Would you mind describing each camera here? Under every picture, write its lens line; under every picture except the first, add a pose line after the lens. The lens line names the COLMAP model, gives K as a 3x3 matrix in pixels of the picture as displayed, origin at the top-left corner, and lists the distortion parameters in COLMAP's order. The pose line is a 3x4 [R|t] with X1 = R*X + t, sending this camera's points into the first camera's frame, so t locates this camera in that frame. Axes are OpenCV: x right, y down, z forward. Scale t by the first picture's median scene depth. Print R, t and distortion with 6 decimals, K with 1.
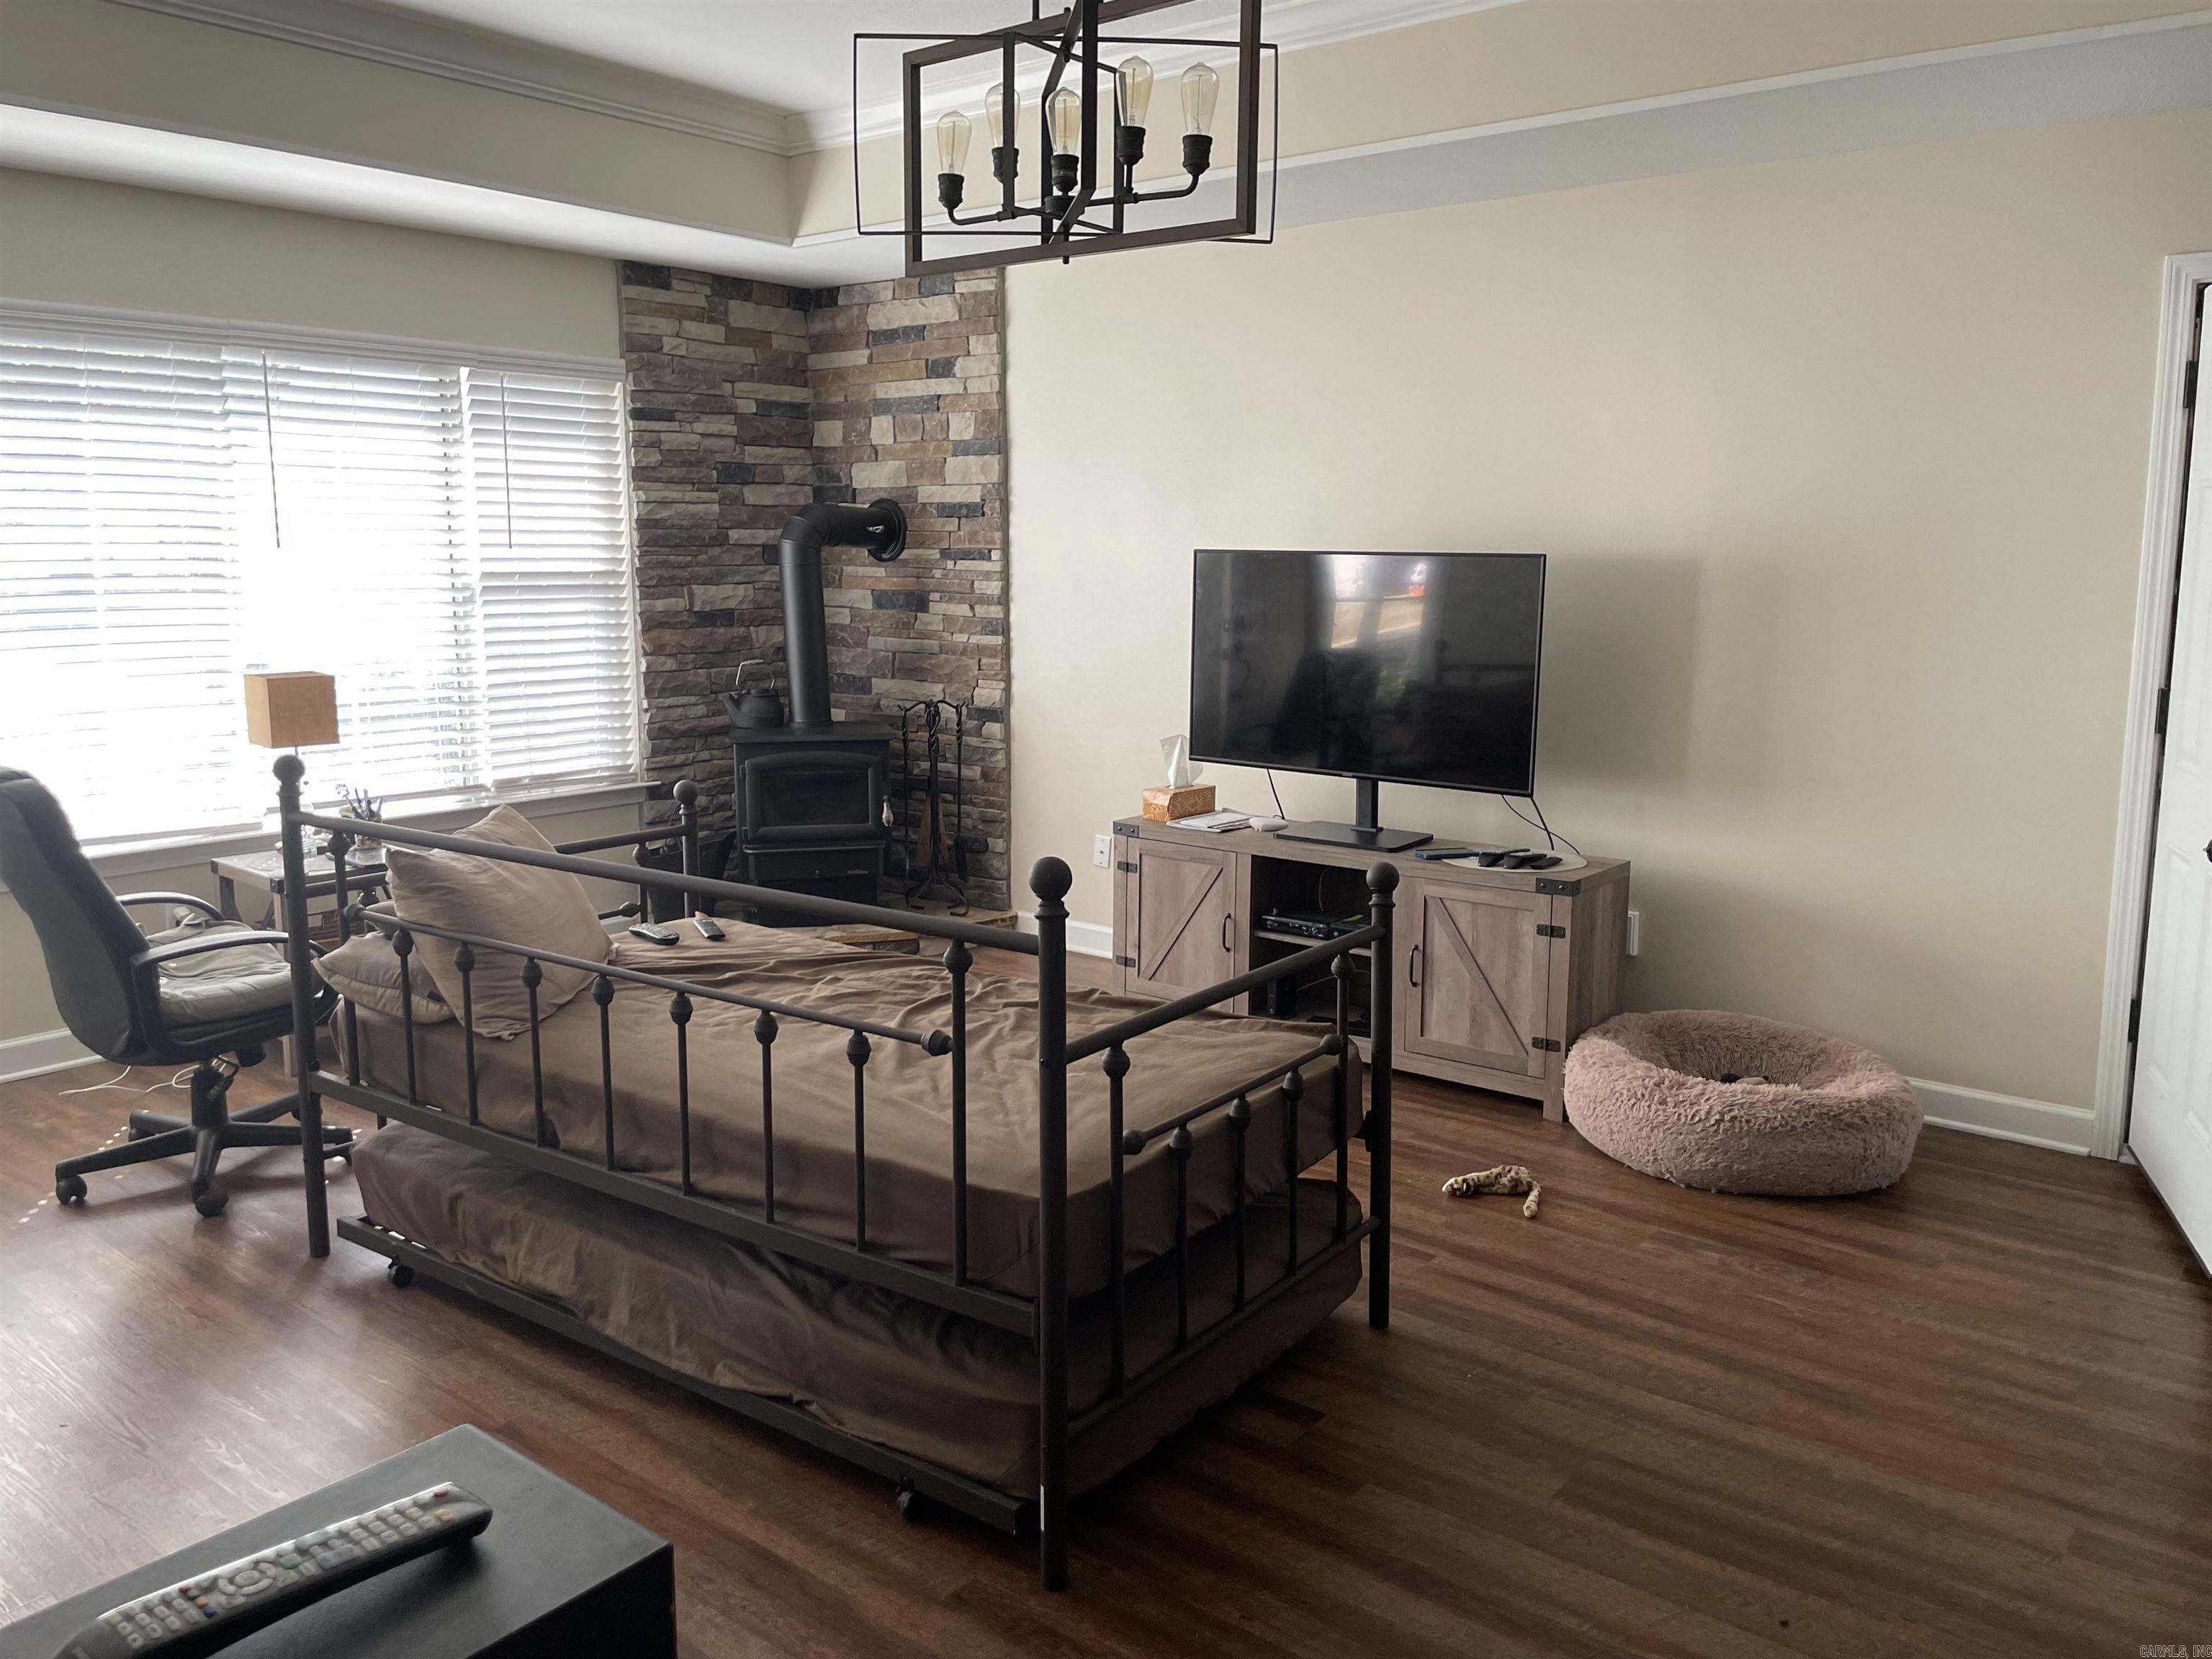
lens RADIAL K [[1682.6, 0, 1105.0], [0, 1682.6, 819.1], [0, 0, 1]] dist [0.061423, -0.065293]
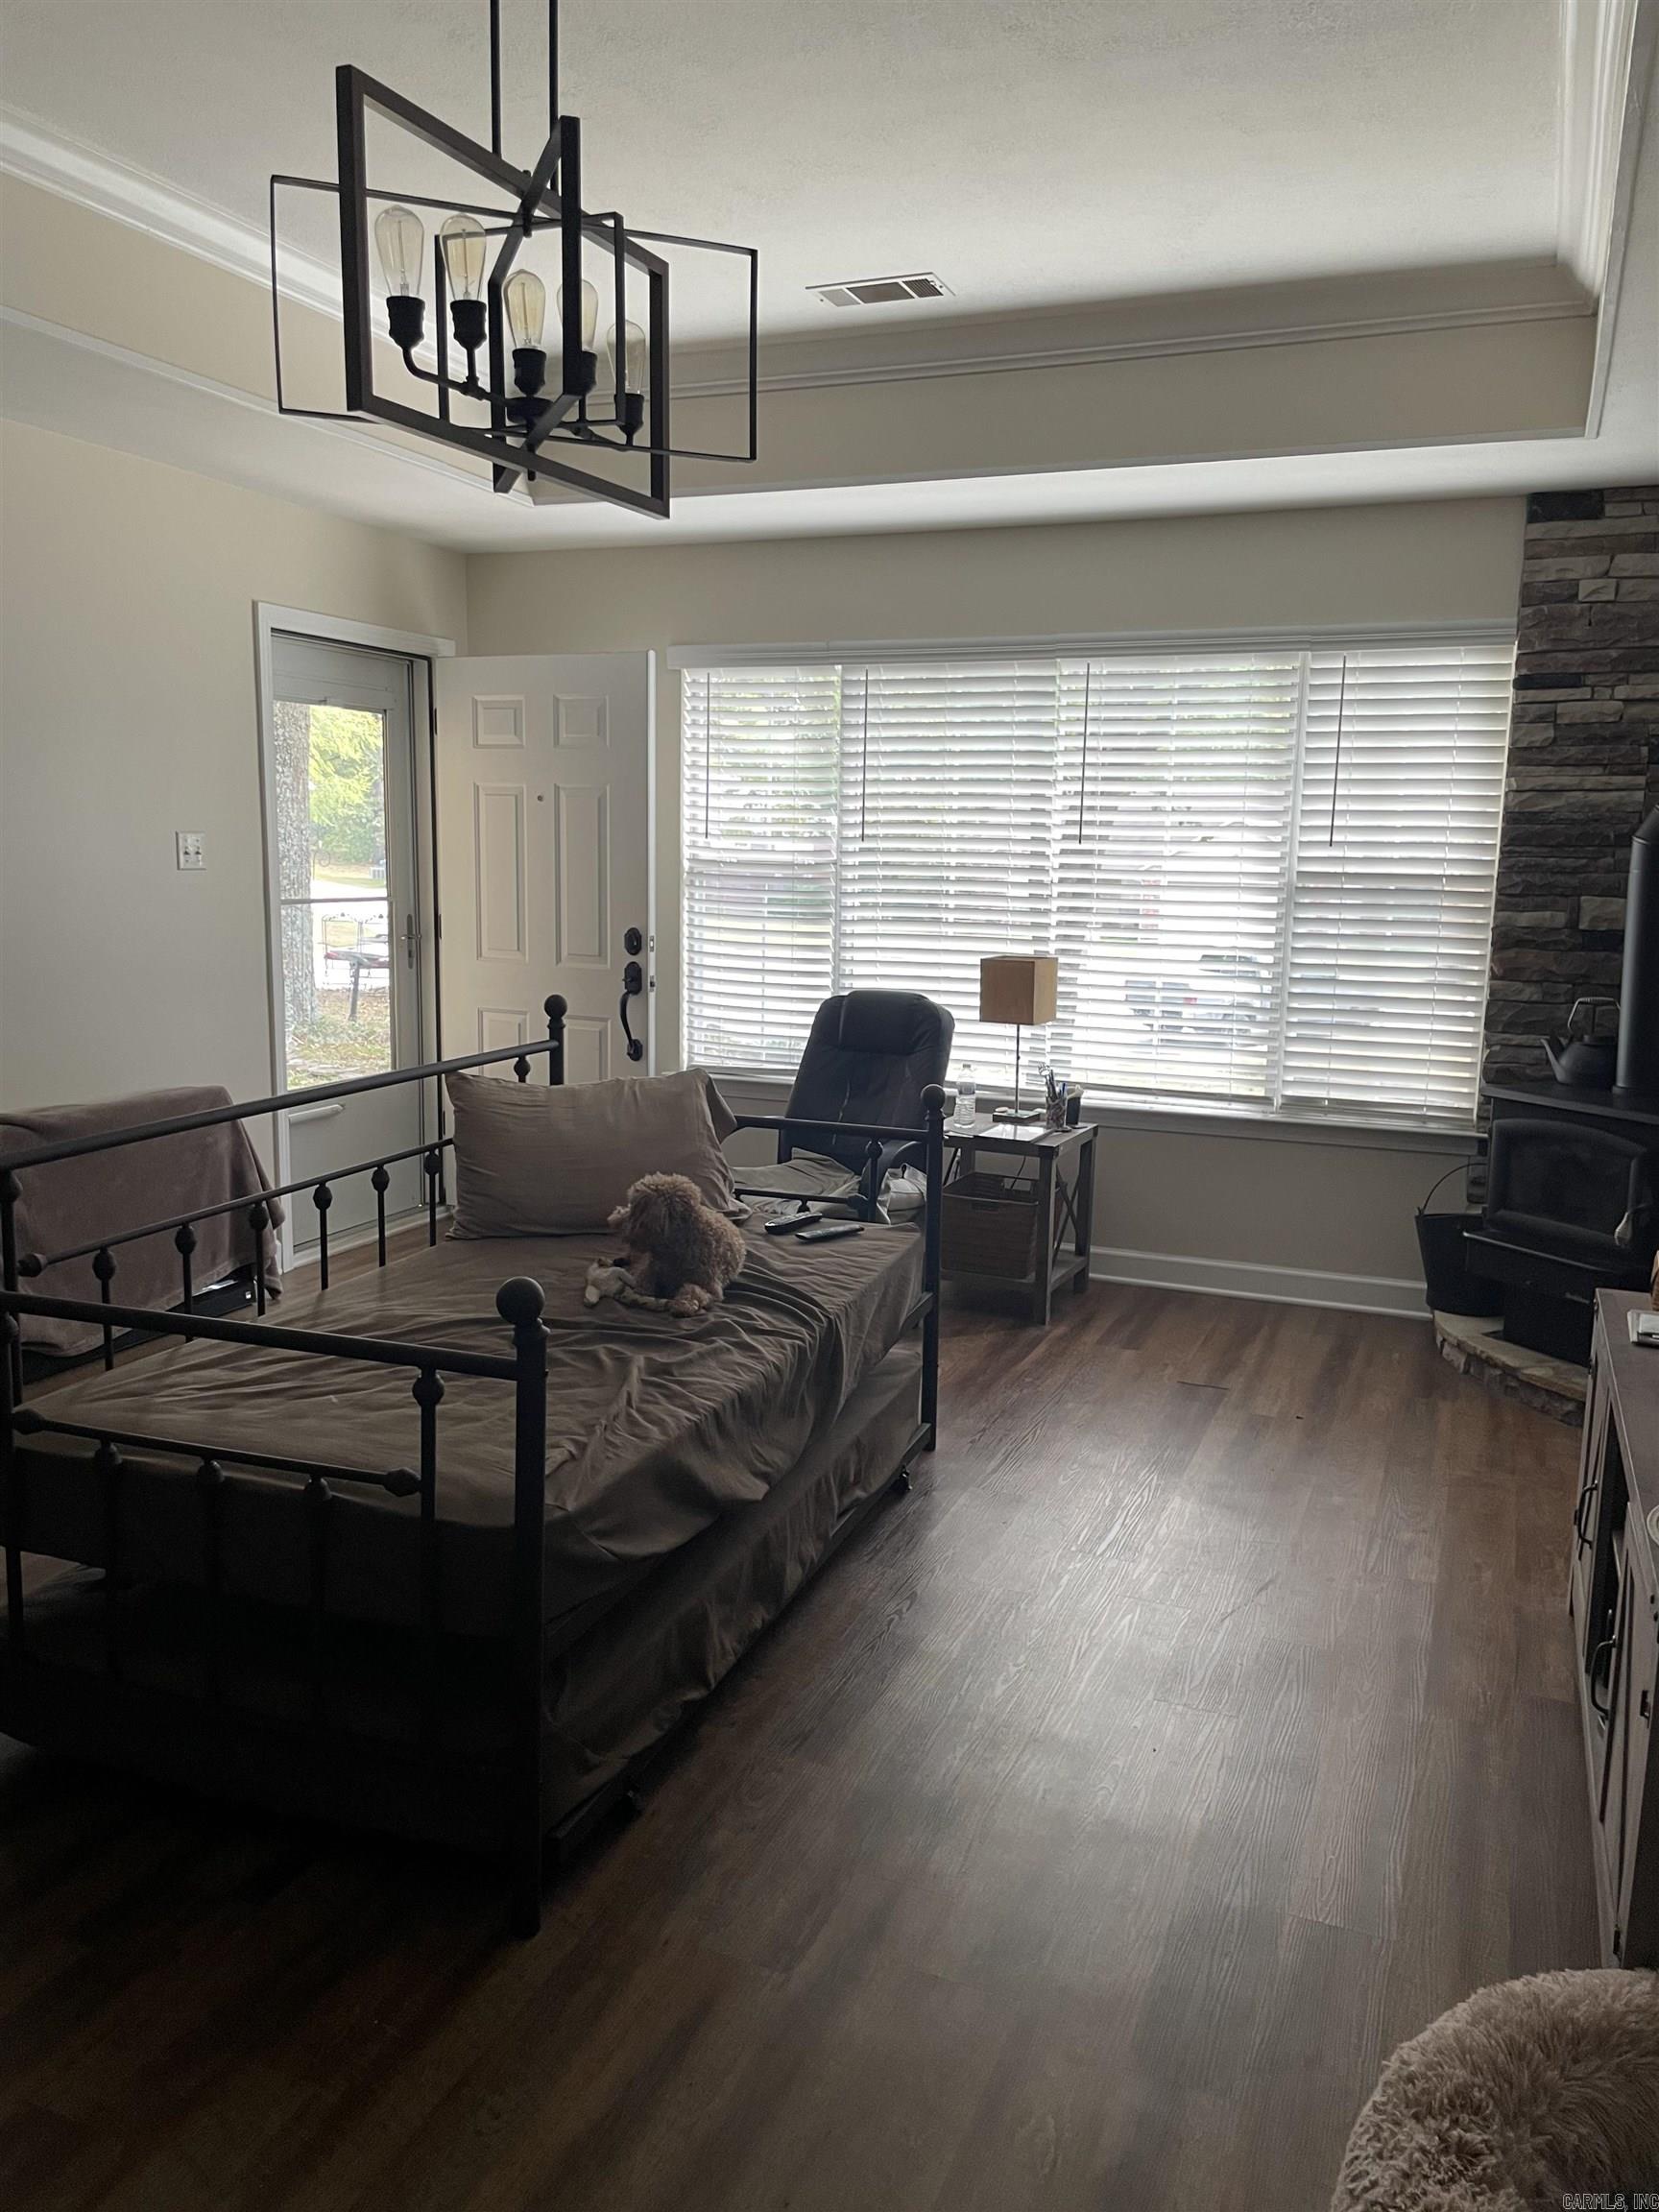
lens RADIAL K [[1682.6, 0, 829.3], [0, 1682.6, 1115.6], [0, 0, 1]] dist [0.061423, -0.065293]
pose [[0.285420, 0.159297, -0.945071, 0.423937], [-0.170375, 0.978817, 0.113530, -0.070960], [0.943137, 0.128613, 0.306514, 0.456846]]
